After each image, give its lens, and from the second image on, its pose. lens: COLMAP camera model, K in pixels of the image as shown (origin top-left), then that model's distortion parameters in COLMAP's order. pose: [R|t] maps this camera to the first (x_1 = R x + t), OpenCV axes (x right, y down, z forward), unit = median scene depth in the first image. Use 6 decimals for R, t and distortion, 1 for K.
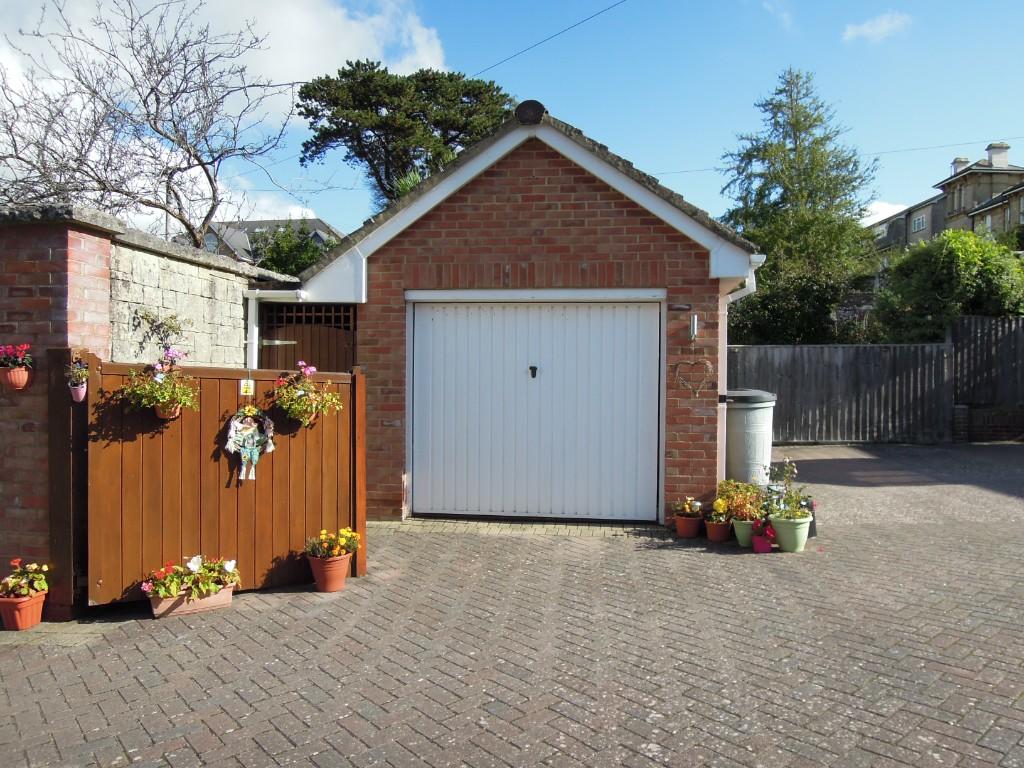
lens RADIAL K [[729.8, 0, 510.5], [0, 729.8, 385.8], [0, 0, 1]] dist [-0.035432, -0.003998]
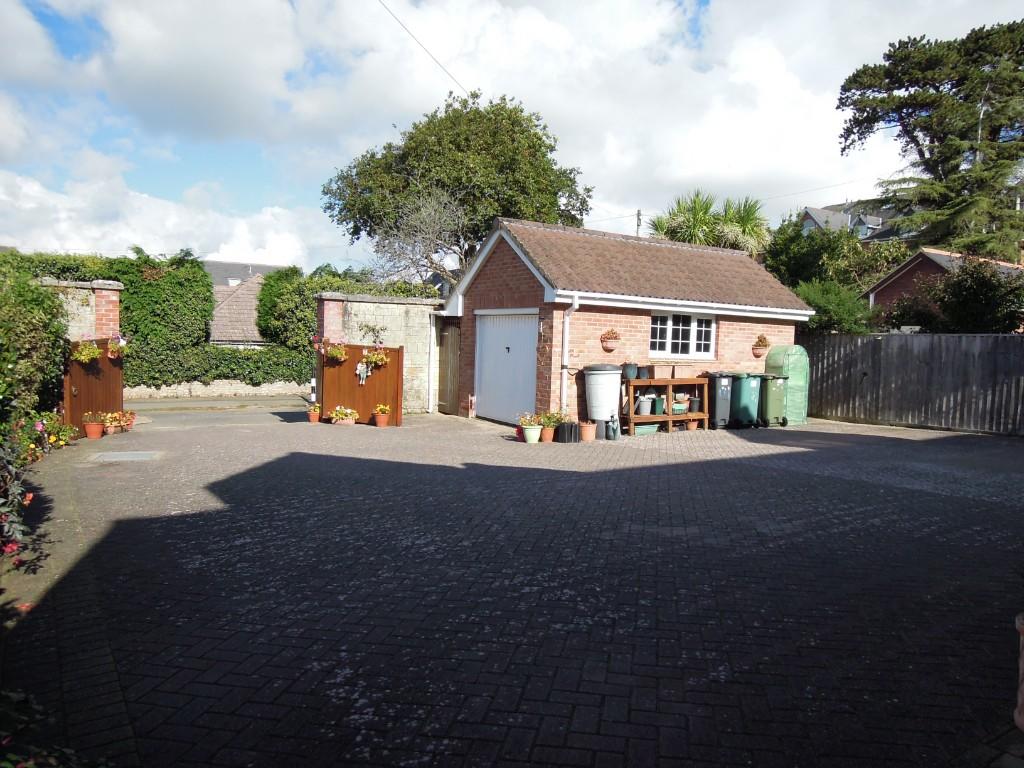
lens RADIAL K [[729.8, 0, 516.1], [0, 729.8, 385.7], [0, 0, 1]] dist [-0.035432, -0.003998]
pose [[0.621750, 0.064006, -0.780596, 0.837283], [-0.036223, 0.997939, 0.052975, -0.014596], [0.782377, -0.004662, 0.622787, -0.119033]]
